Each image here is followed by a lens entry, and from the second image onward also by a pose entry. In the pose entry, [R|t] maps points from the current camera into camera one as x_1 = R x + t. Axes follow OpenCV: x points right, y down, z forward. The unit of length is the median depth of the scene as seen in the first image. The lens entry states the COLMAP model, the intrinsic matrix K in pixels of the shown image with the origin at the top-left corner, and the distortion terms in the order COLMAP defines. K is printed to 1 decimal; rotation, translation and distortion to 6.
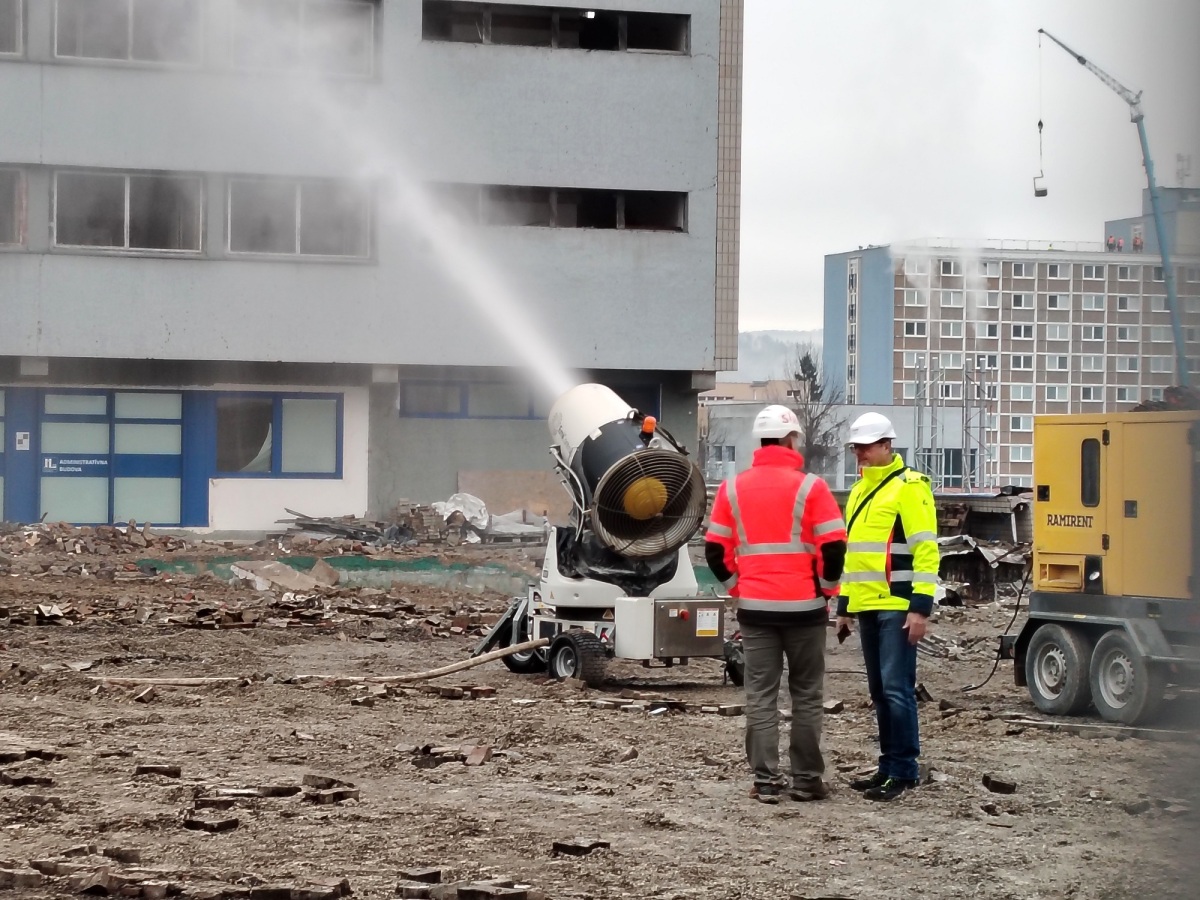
lens RADIAL K [[3171.3, 0, 600.0], [0, 3171.3, 450.0], [0, 0, 1]] dist [0.150962, -0.055568]
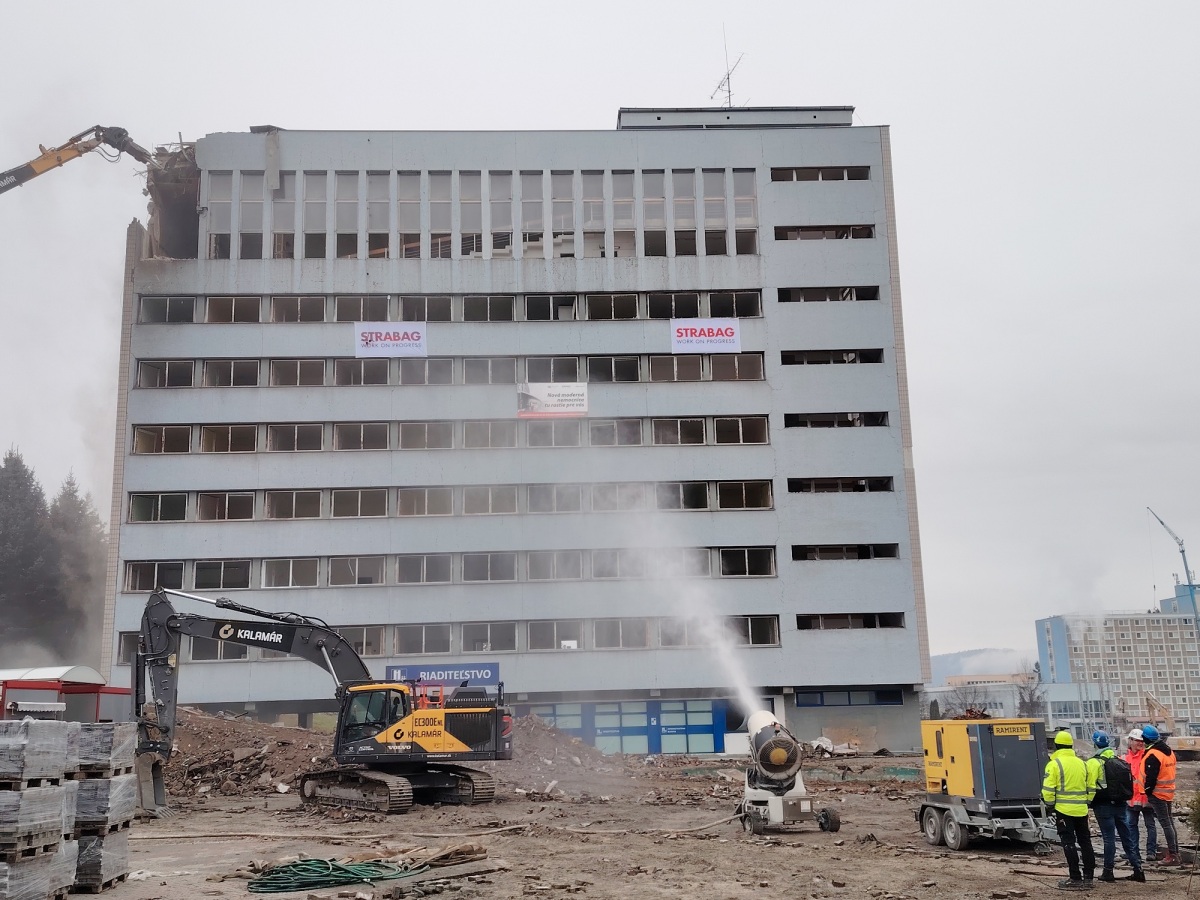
lens RADIAL K [[1216.6, 0, 600.0], [0, 1216.6, 450.0], [0, 0, 1]] dist [0.045125, -0.018495]
pose [[0.963942, -0.090317, -0.250316, 0.143265], [0.035723, 0.976047, -0.214606, -0.020104], [0.263702, 0.197926, 0.944080, -0.032392]]
